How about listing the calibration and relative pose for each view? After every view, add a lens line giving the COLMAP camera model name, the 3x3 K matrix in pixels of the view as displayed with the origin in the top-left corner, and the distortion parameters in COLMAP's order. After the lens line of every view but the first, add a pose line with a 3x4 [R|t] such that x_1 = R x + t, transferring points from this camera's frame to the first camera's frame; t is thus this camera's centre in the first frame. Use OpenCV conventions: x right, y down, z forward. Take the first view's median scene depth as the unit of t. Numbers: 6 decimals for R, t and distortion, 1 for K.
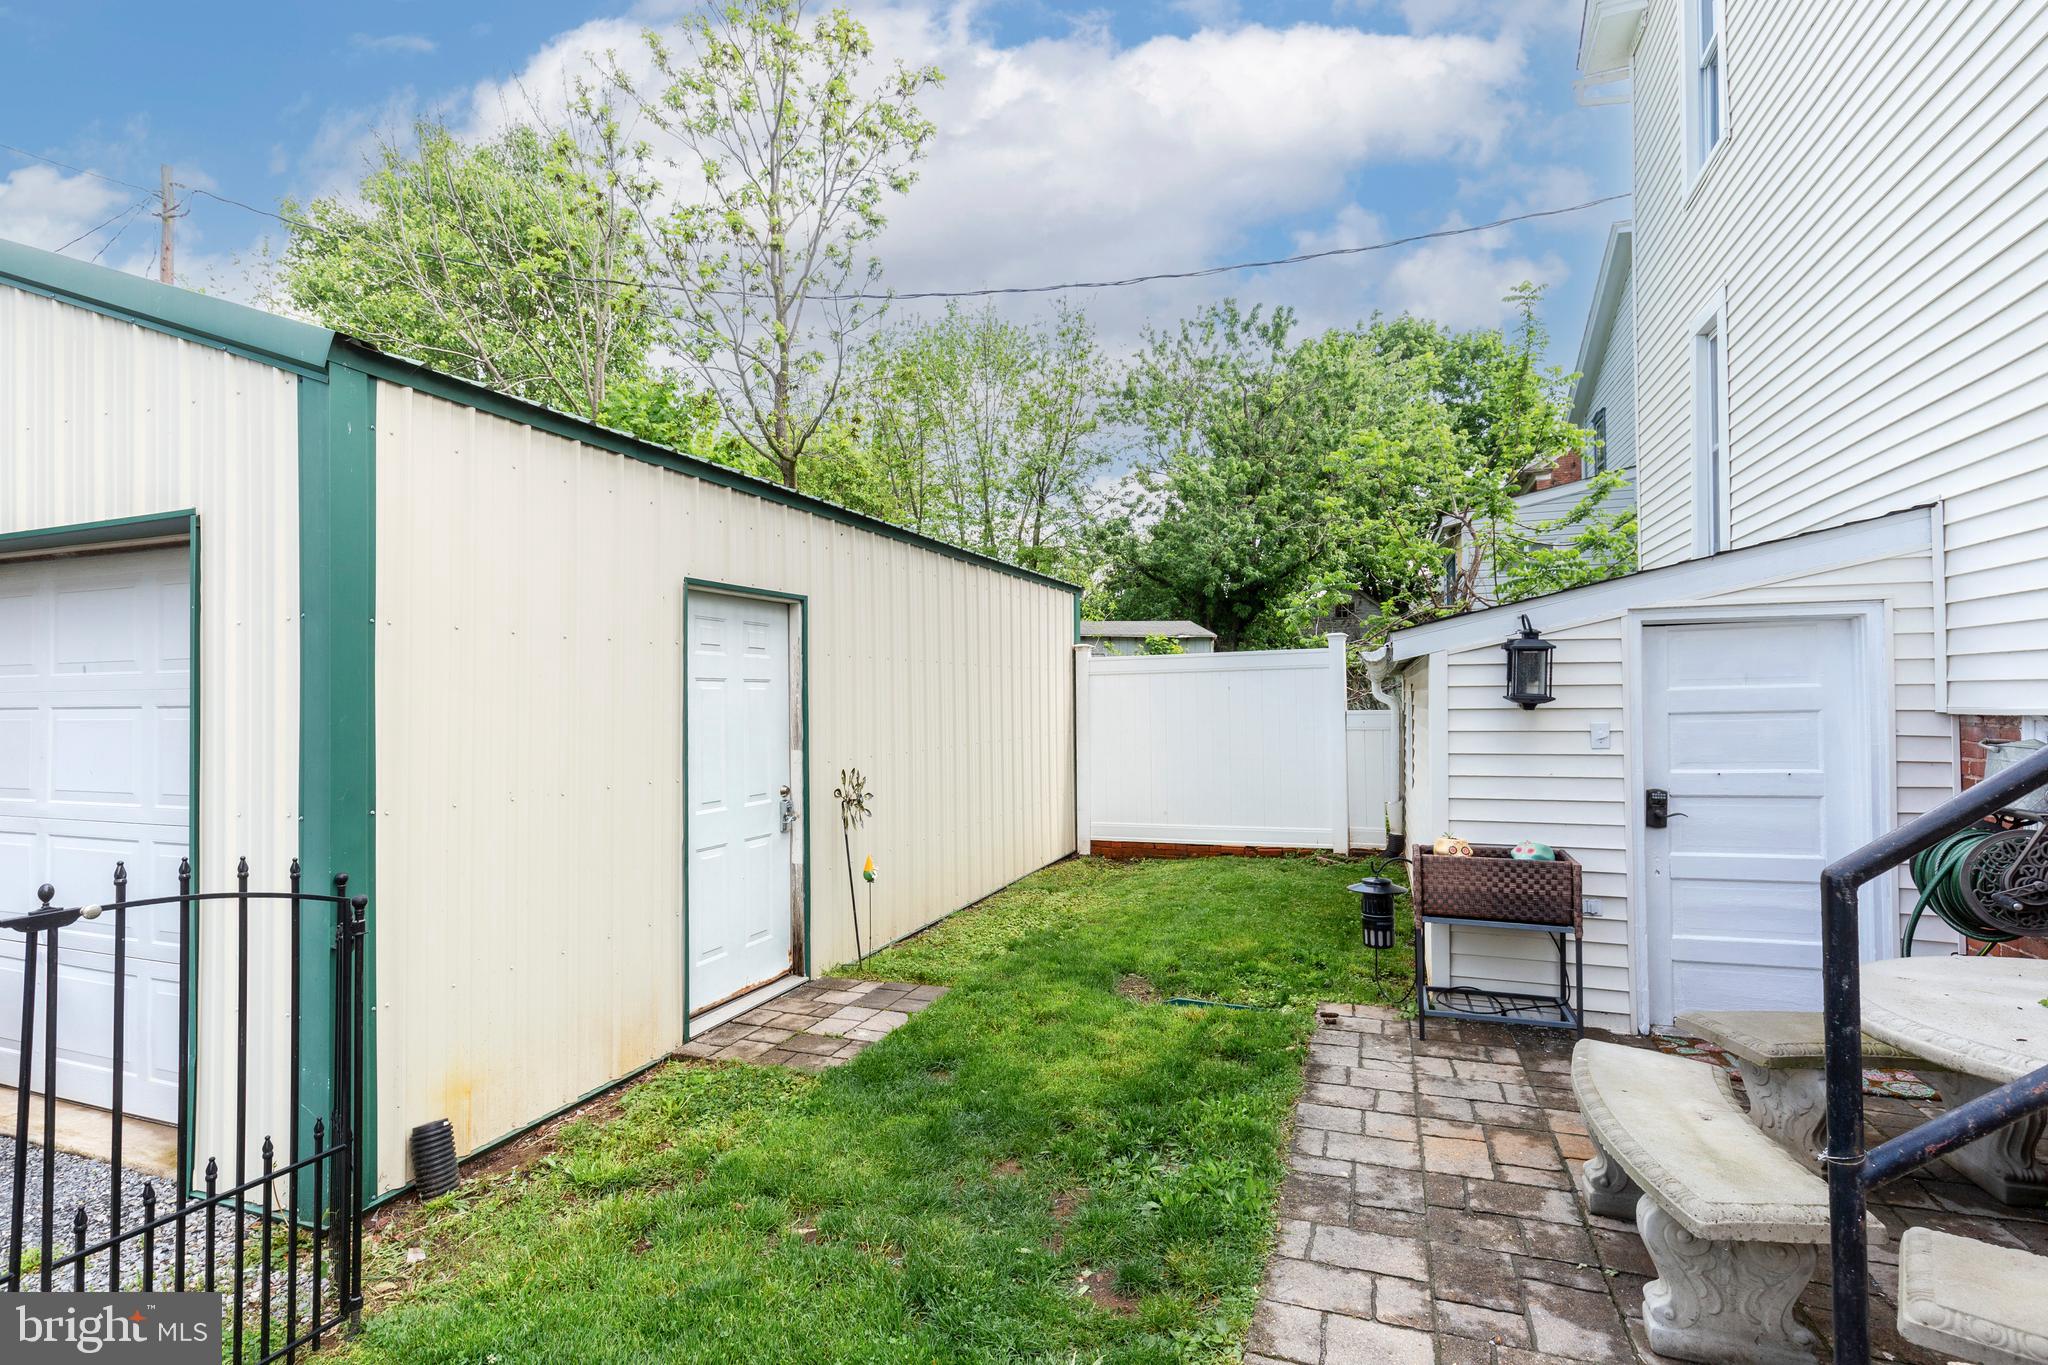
lens RADIAL K [[969.1, 0, 1002.6], [0, 969.1, 684.5], [0, 0, 1]] dist [0.002689, -0.000619]
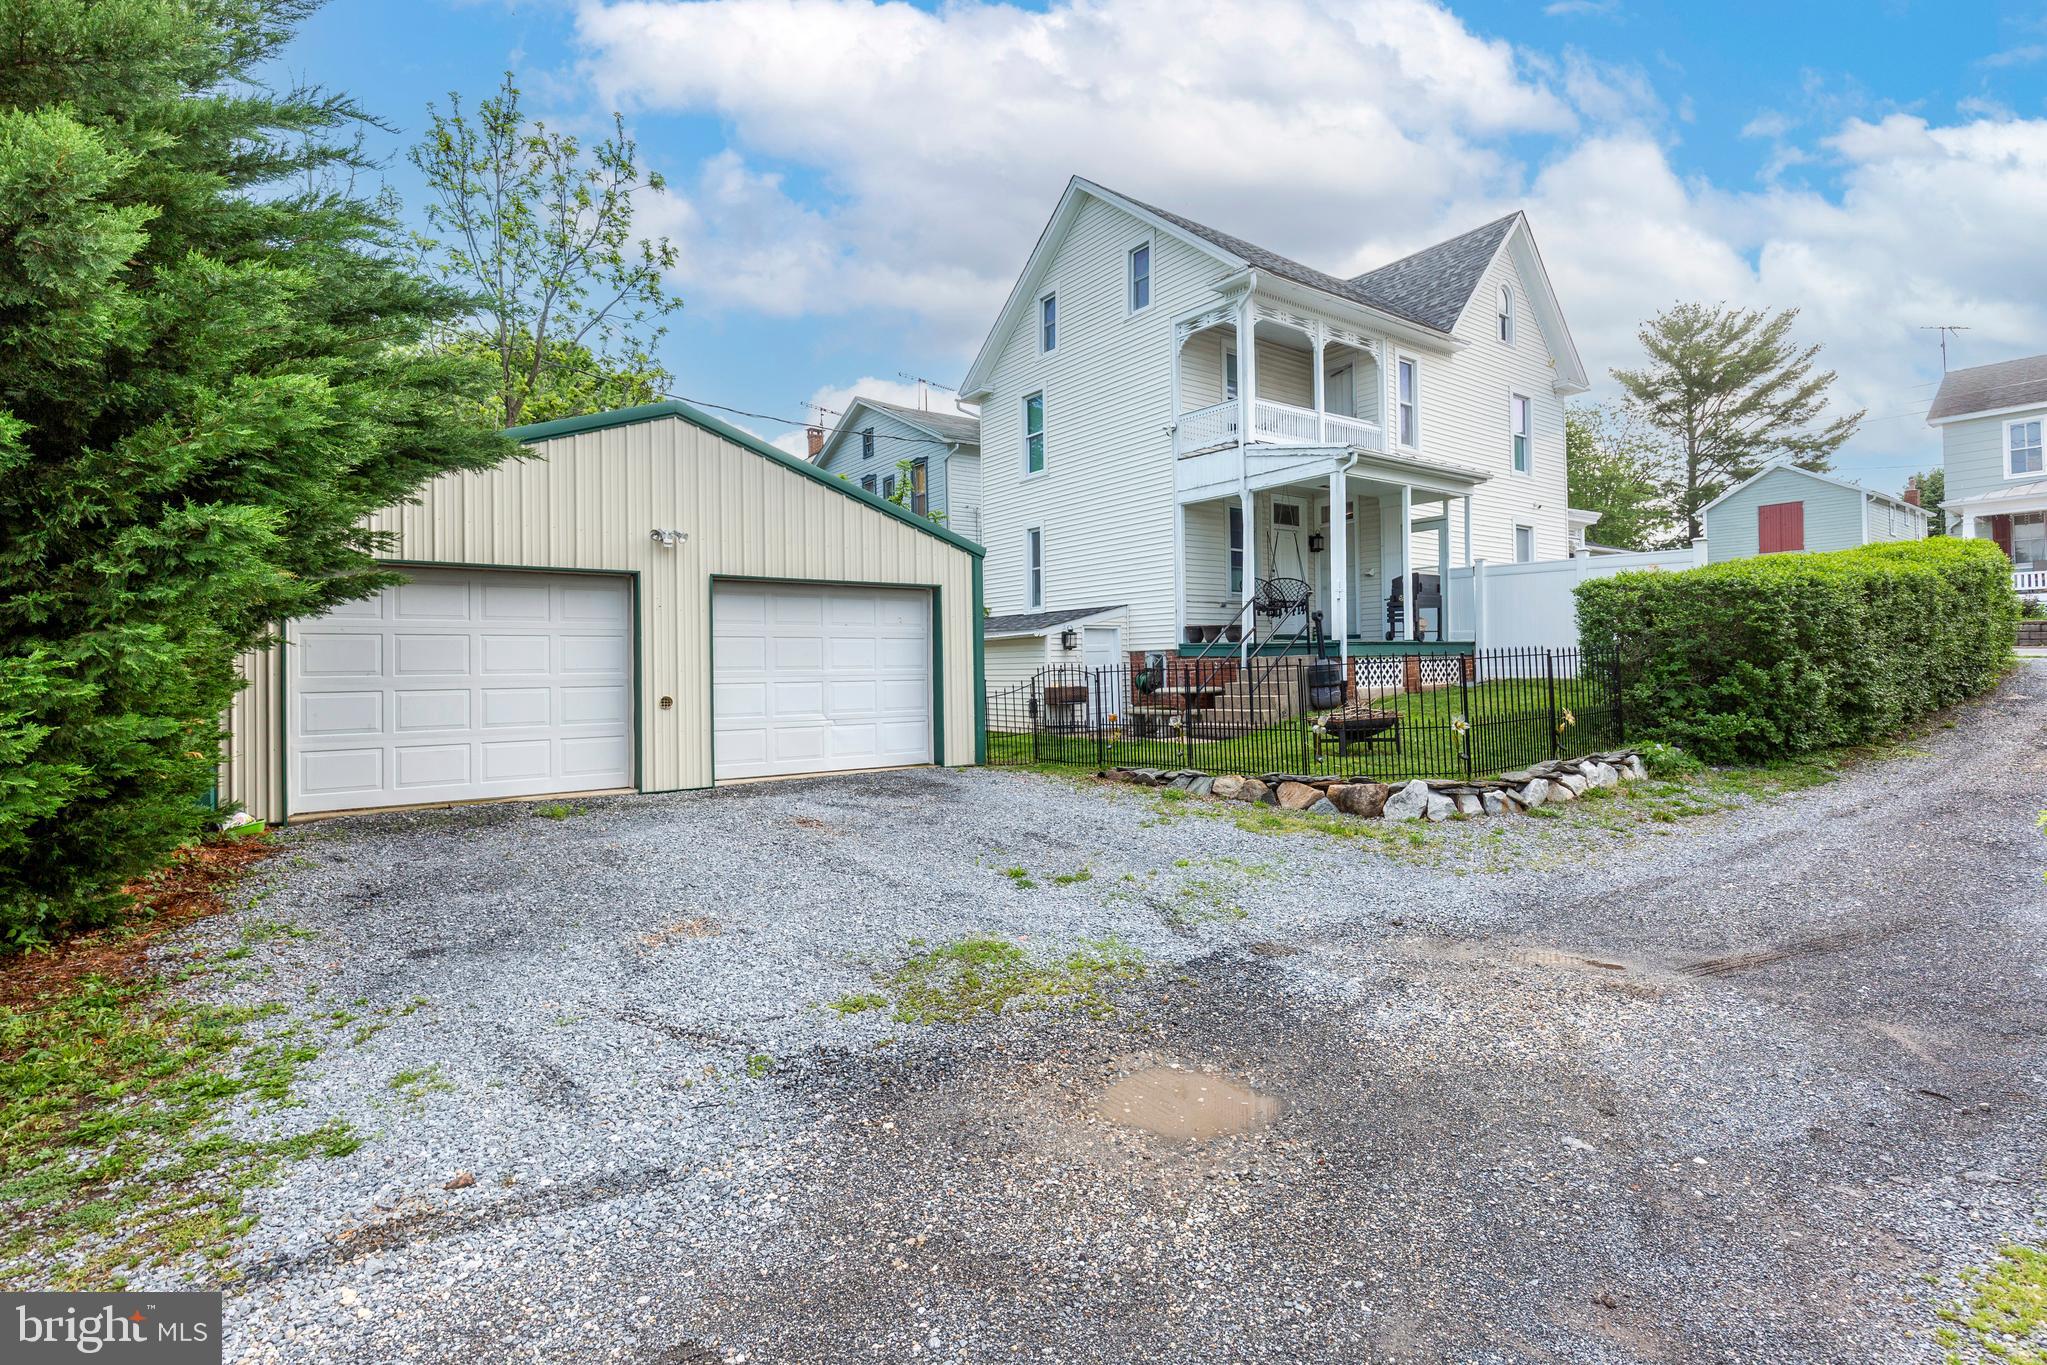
lens RADIAL K [[967.5, 0, 1026.9], [0, 967.5, 659.8], [0, 0, 1]] dist [0.001842, -0.000674]
pose [[0.544495, 0.007121, 0.838734, -2.711086], [-0.000932, 0.999968, -0.007885, 0.093065], [-0.838763, 0.003512, 0.544485, -0.938733]]
